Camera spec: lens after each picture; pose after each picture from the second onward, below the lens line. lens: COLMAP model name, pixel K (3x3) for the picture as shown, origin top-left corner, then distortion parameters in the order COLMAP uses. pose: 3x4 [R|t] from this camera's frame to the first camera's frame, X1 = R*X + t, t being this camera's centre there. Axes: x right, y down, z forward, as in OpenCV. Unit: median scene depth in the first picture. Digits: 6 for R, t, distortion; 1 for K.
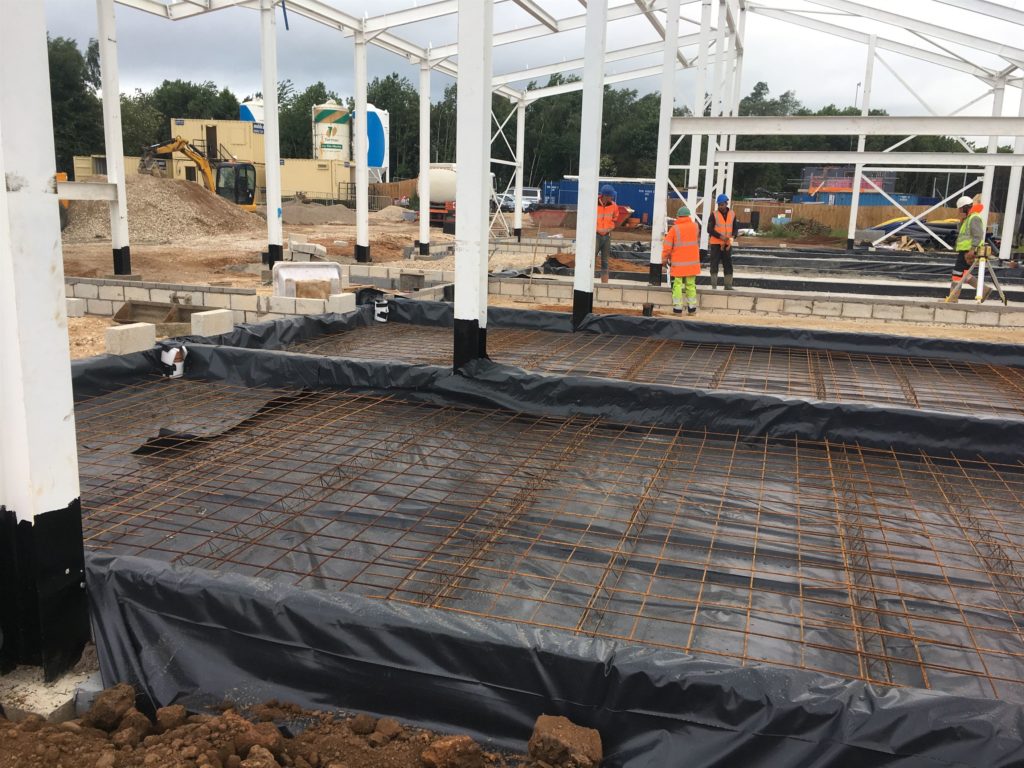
lens RADIAL K [[885.0, 0, 512.0], [0, 885.0, 384.0], [0, 0, 1]] dist [0.013125, 0.000785]
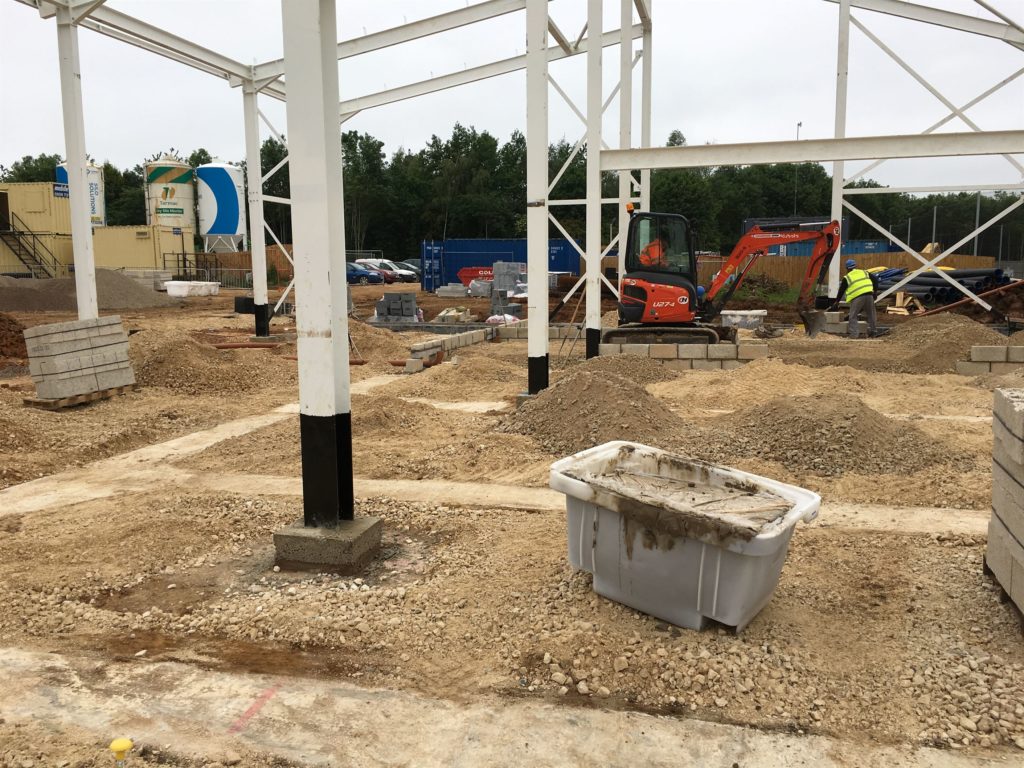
lens RADIAL K [[843.6, 0, 512.0], [0, 843.6, 384.0], [0, 0, 1]] dist [-0.004735, -0.000393]
pose [[0.997945, -0.047580, 0.042927, 0.073917], [0.050587, 0.996126, -0.071924, -0.043124], [-0.039338, 0.073948, 0.996486, 0.252098]]
